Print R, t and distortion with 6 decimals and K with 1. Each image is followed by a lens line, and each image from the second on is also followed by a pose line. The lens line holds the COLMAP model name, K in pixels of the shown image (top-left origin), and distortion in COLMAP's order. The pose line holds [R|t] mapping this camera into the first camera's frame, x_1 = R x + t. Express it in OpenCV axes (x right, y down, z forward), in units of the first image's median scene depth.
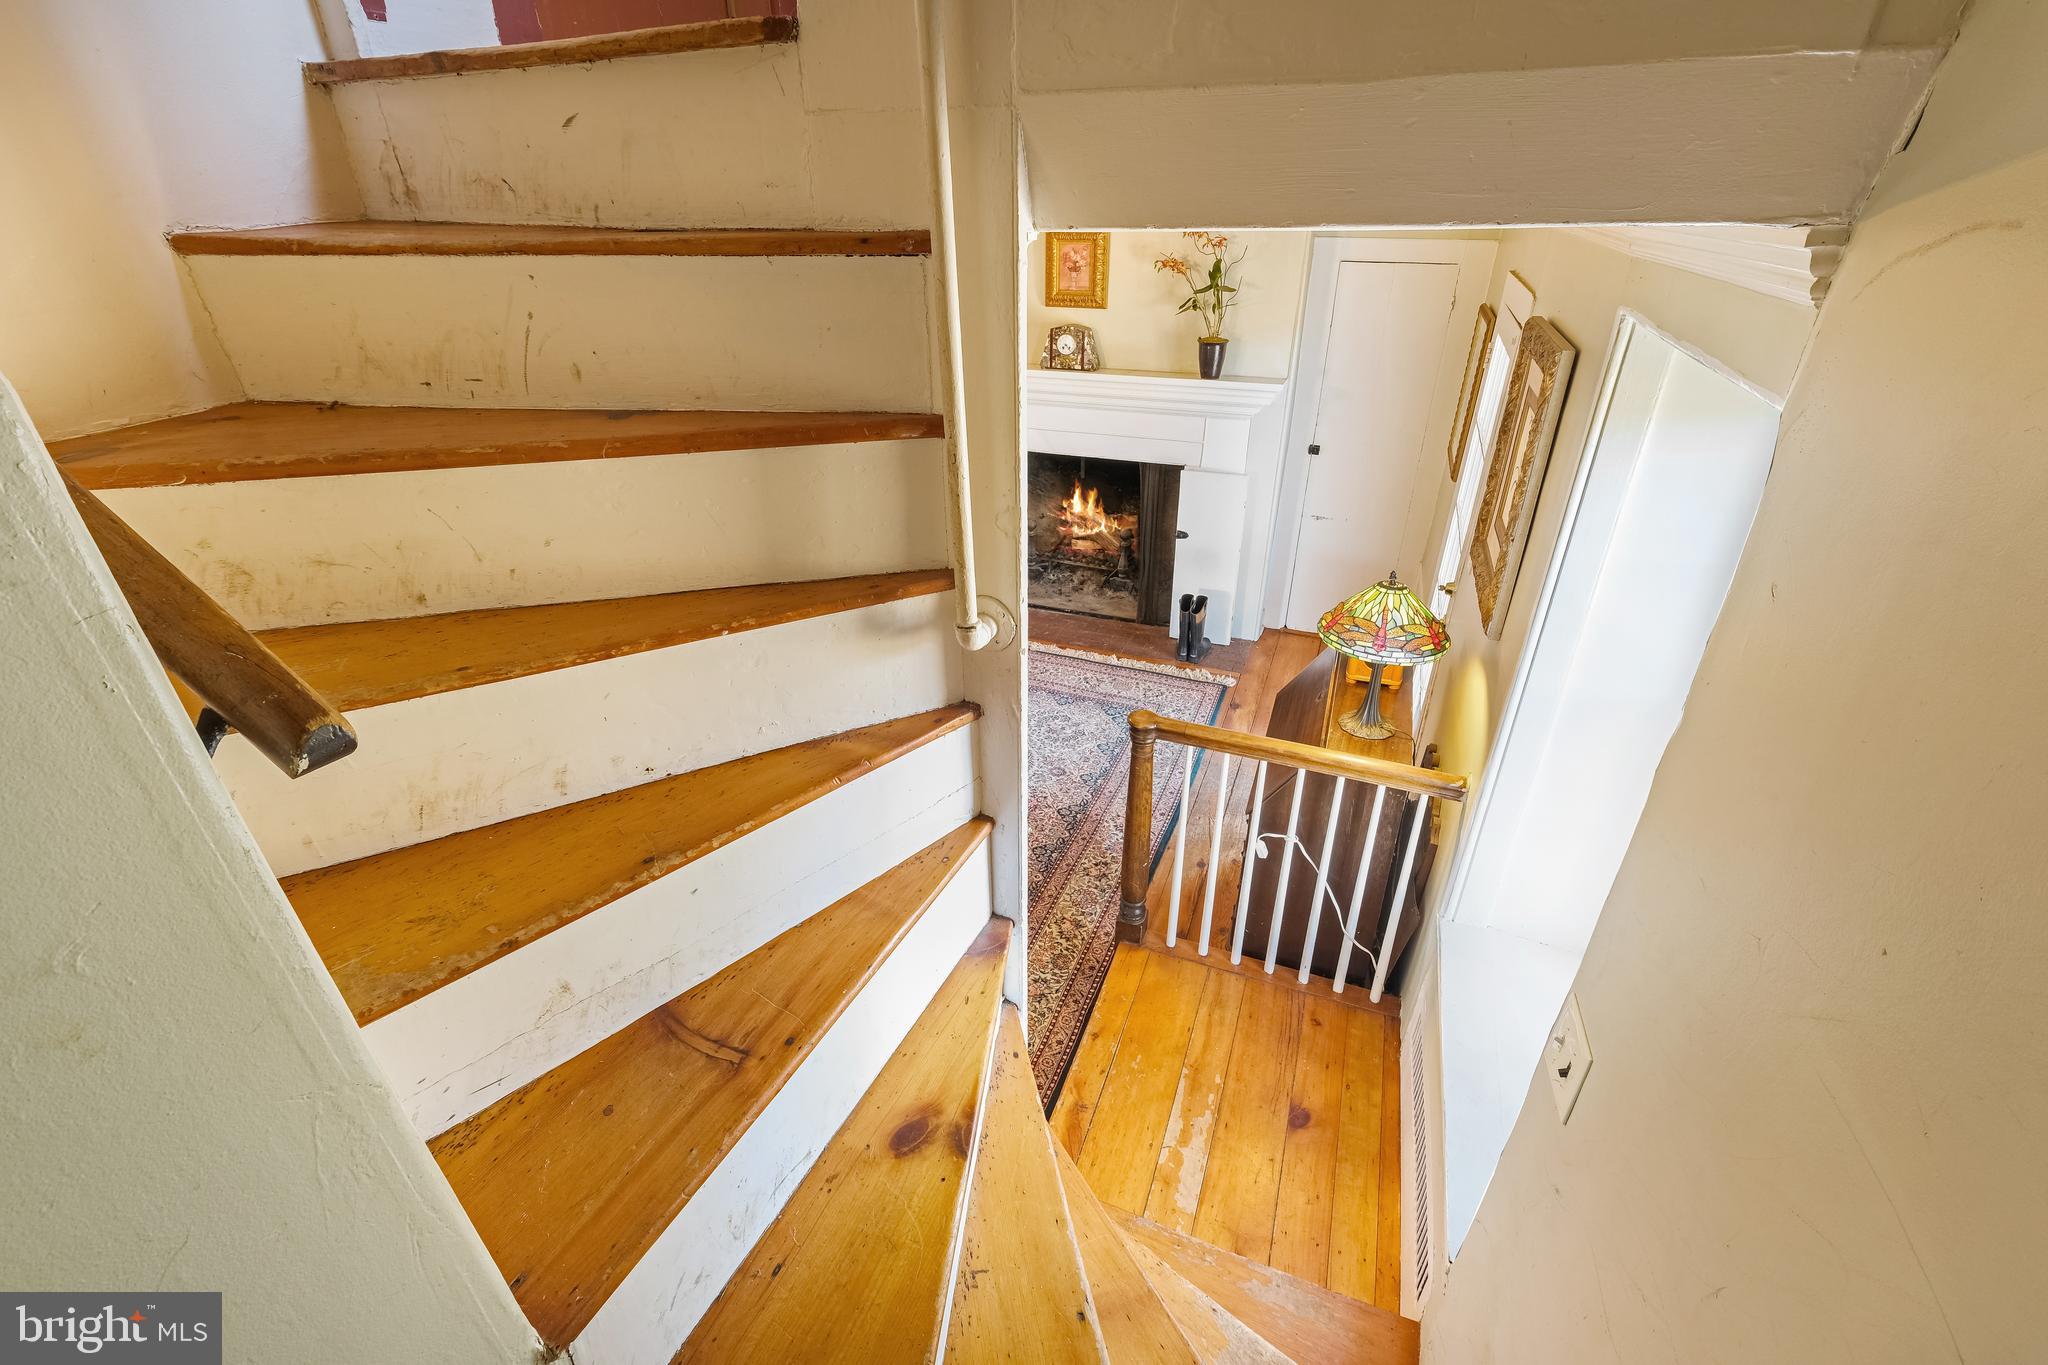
lens RADIAL K [[884.2, 0, 1021.9], [0, 884.2, 683.7], [0, 0, 1]] dist [-0.007793, 0.001094]
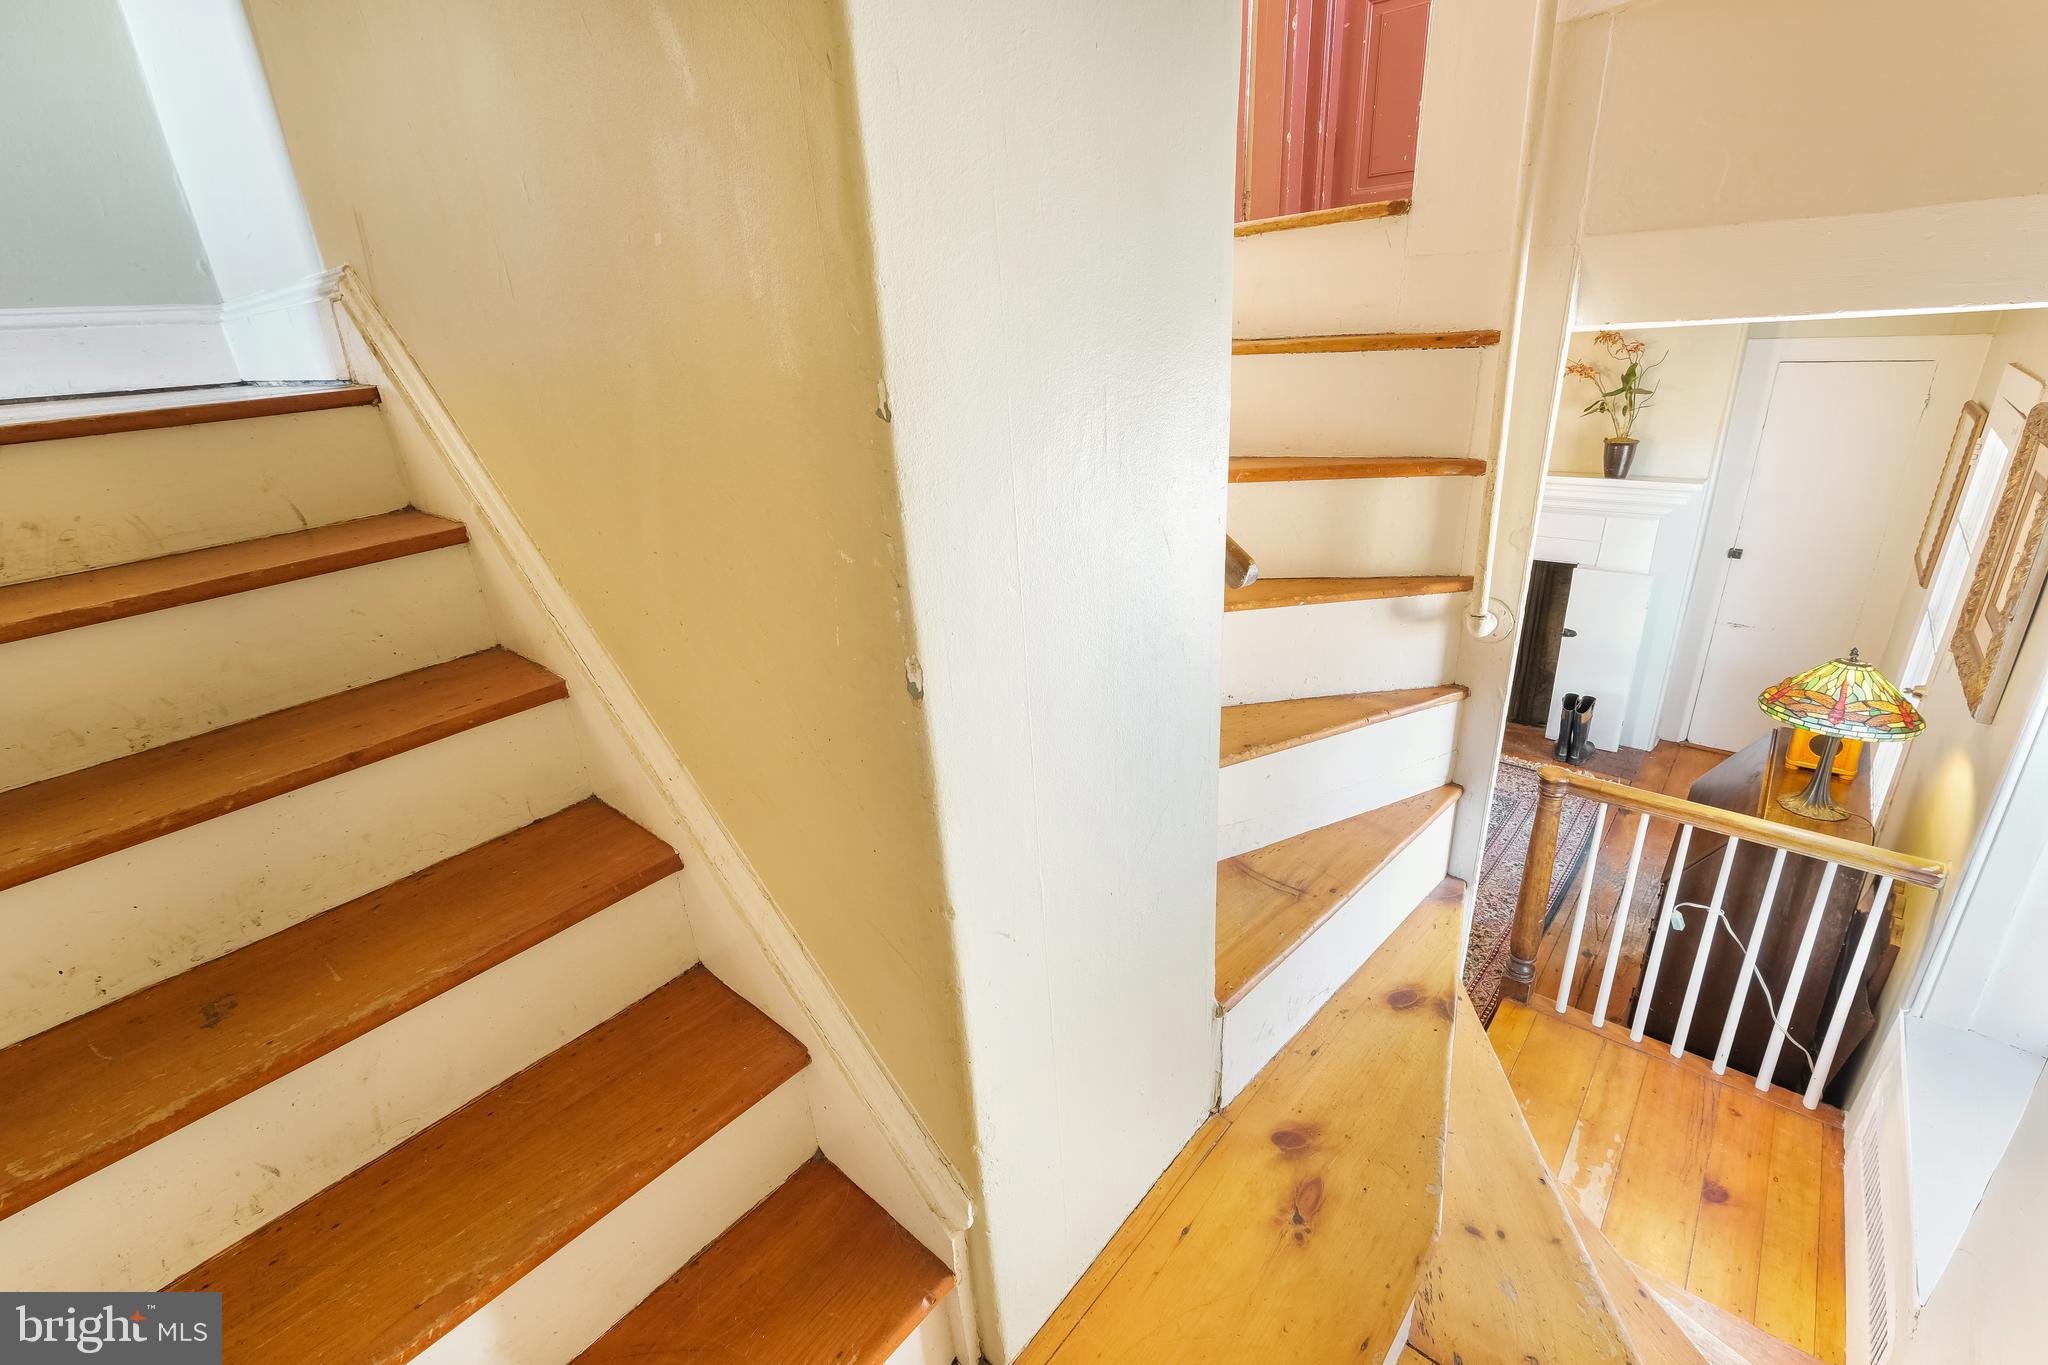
lens RADIAL K [[884.2, 0, 1026.7], [0, 884.2, 682.4], [0, 0, 1]] dist [-0.007793, 0.001094]
pose [[0.940799, 0.087955, -0.327355, -0.130535], [-0.126523, 0.987070, -0.098410, 0.125944], [0.314467, 0.134002, 0.939763, -0.221050]]
